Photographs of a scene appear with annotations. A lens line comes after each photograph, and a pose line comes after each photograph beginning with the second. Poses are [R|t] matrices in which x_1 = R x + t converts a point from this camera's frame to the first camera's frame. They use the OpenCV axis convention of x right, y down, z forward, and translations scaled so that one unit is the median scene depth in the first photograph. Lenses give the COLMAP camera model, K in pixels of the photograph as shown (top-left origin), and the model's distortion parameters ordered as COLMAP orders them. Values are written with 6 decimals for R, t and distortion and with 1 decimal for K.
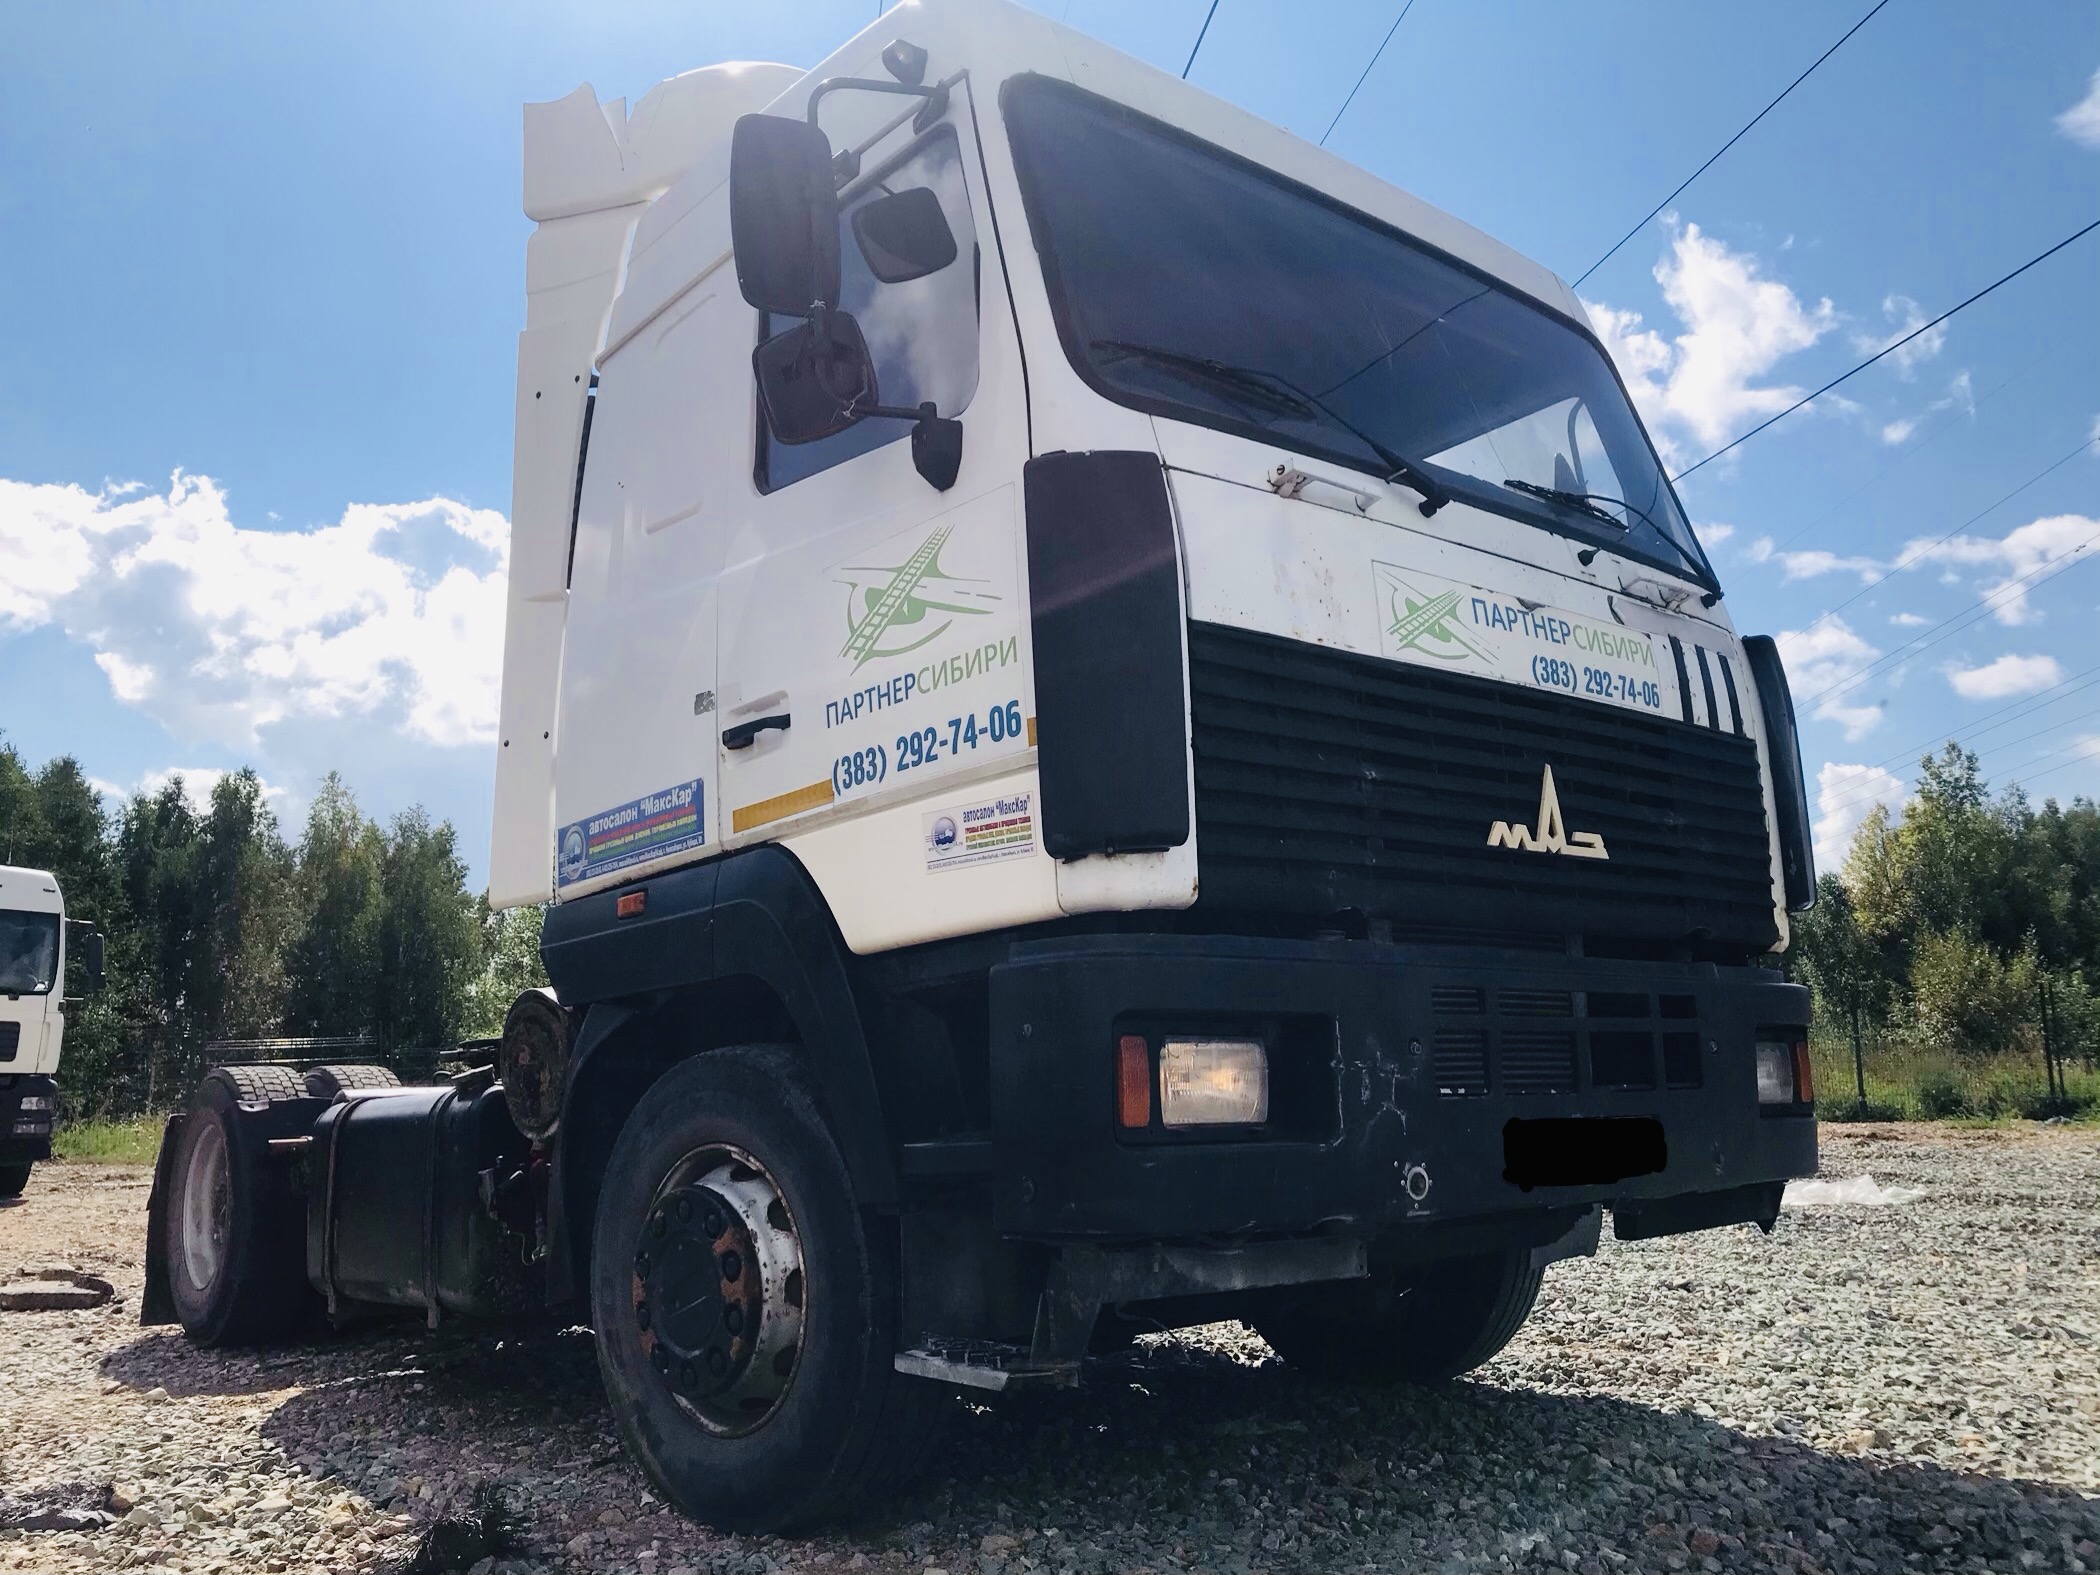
lens RADIAL K [[1719.7, 0, 1025.3], [0, 1719.7, 776.6], [0, 0, 1]] dist [0.111569, -0.125438]
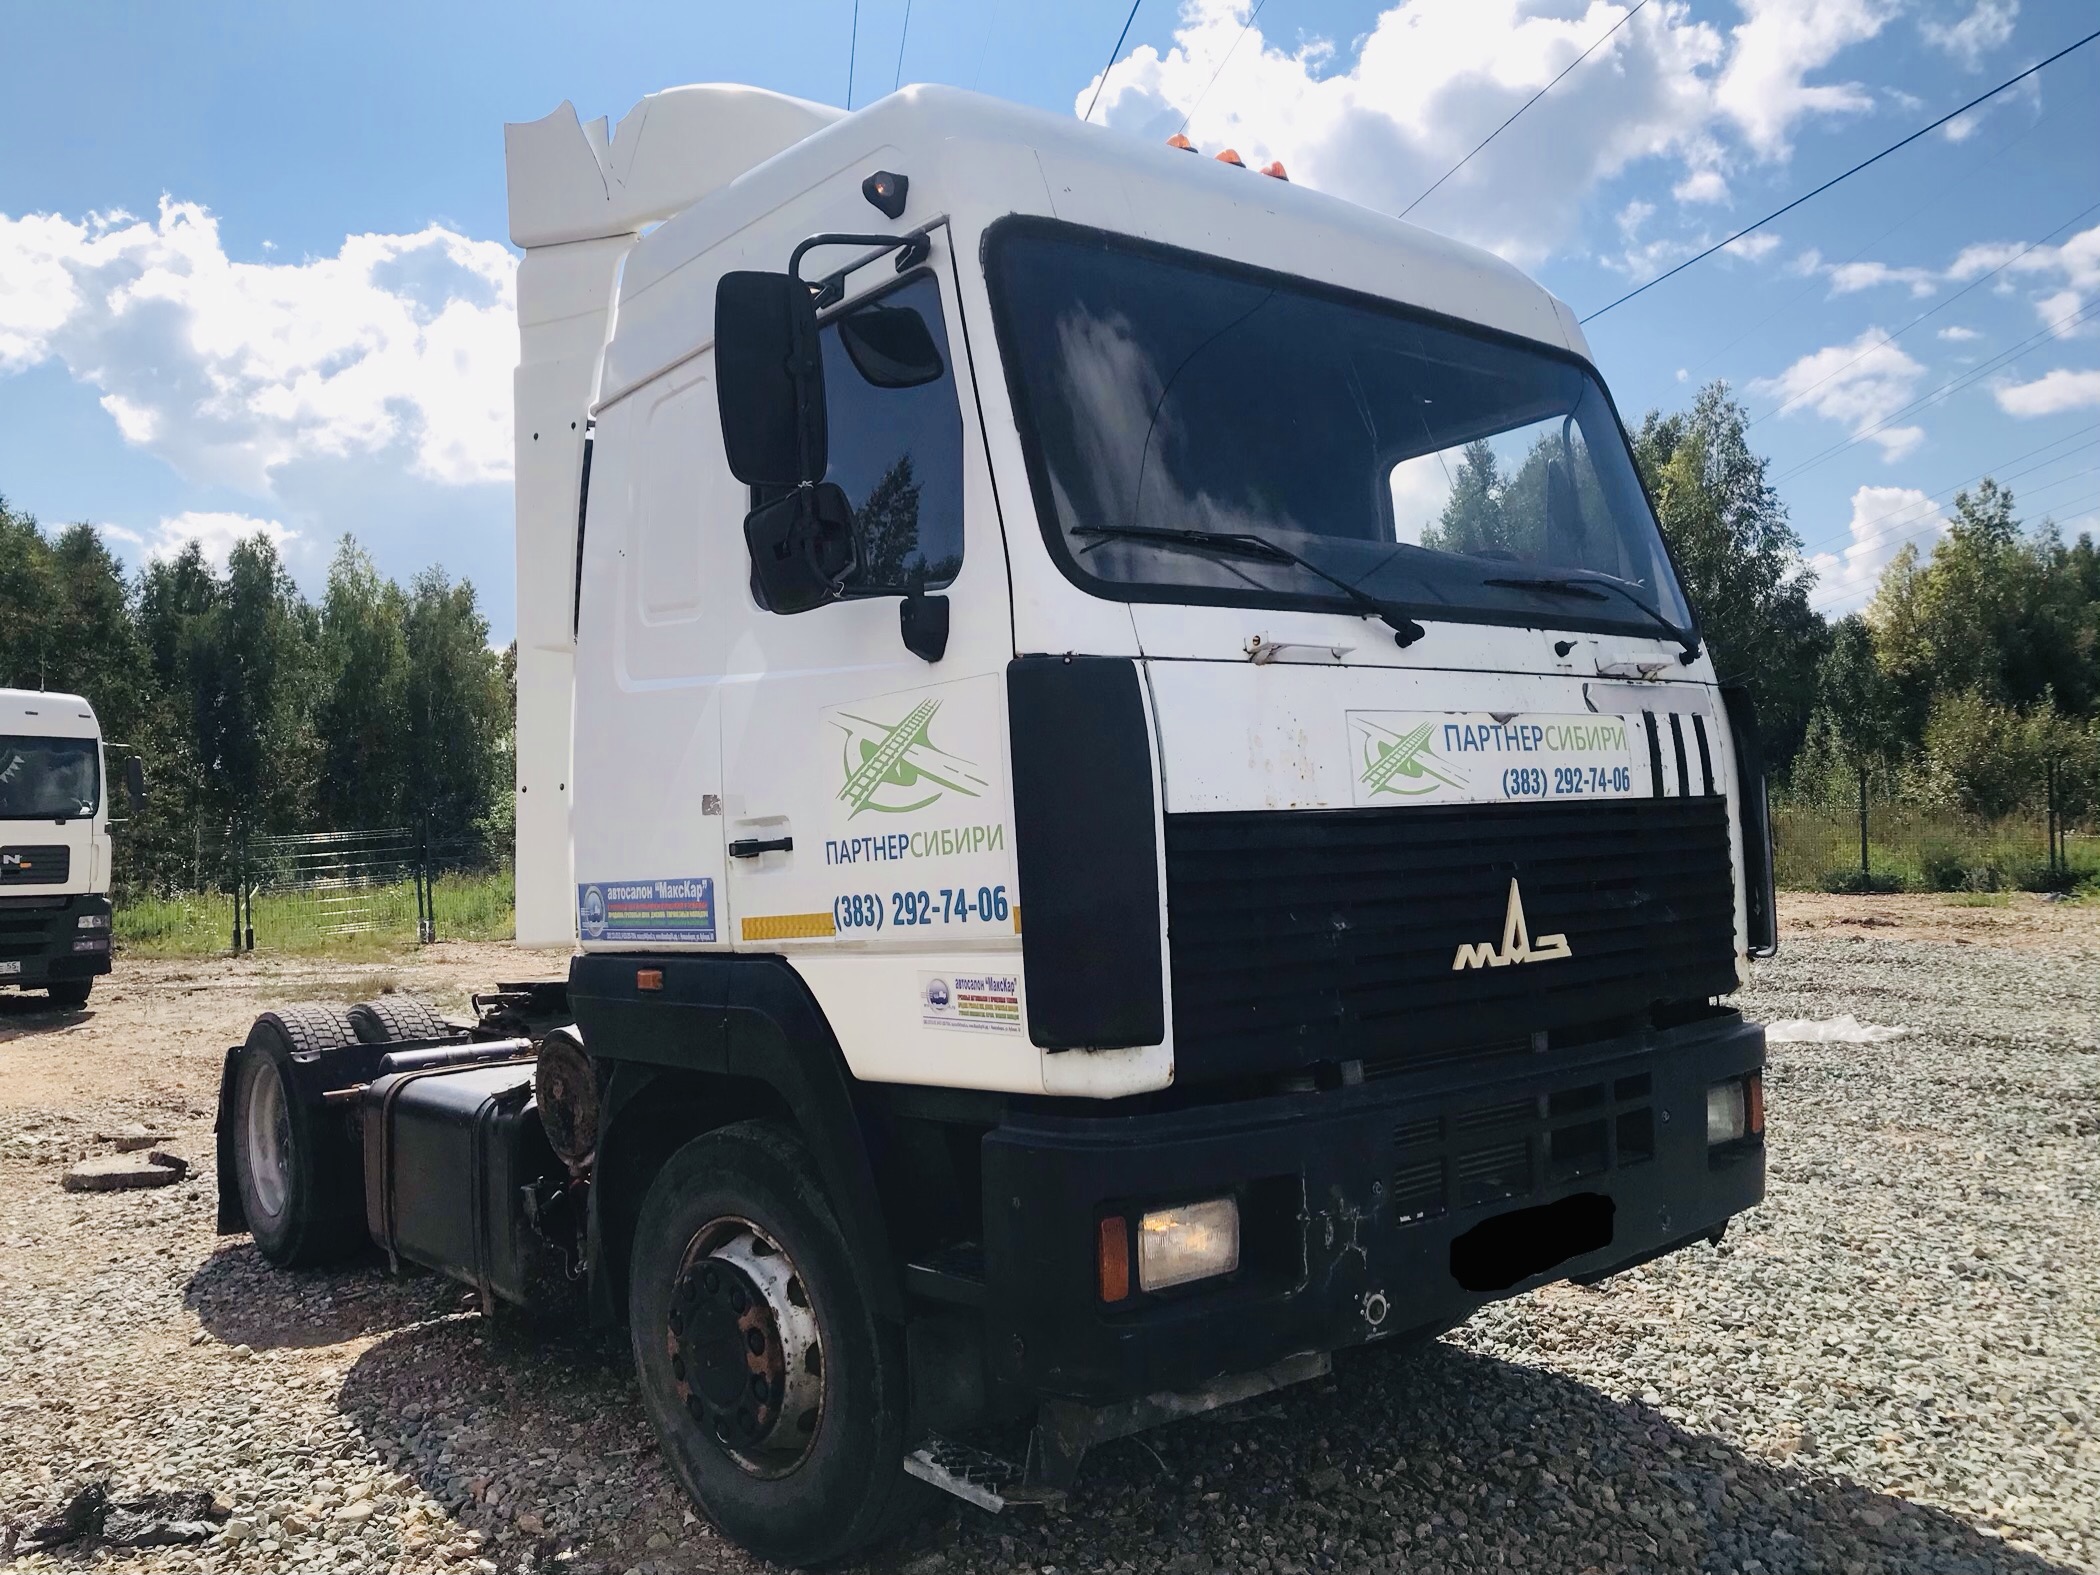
lens RADIAL K [[1719.7, 0, 1025.3], [0, 1719.7, 776.6], [0, 0, 1]] dist [0.111569, -0.125438]
pose [[0.999835, -0.012279, -0.013378, 0.018666], [0.014184, 0.988096, 0.153183, -0.217337], [0.011338, -0.153347, 0.988107, -0.028225]]
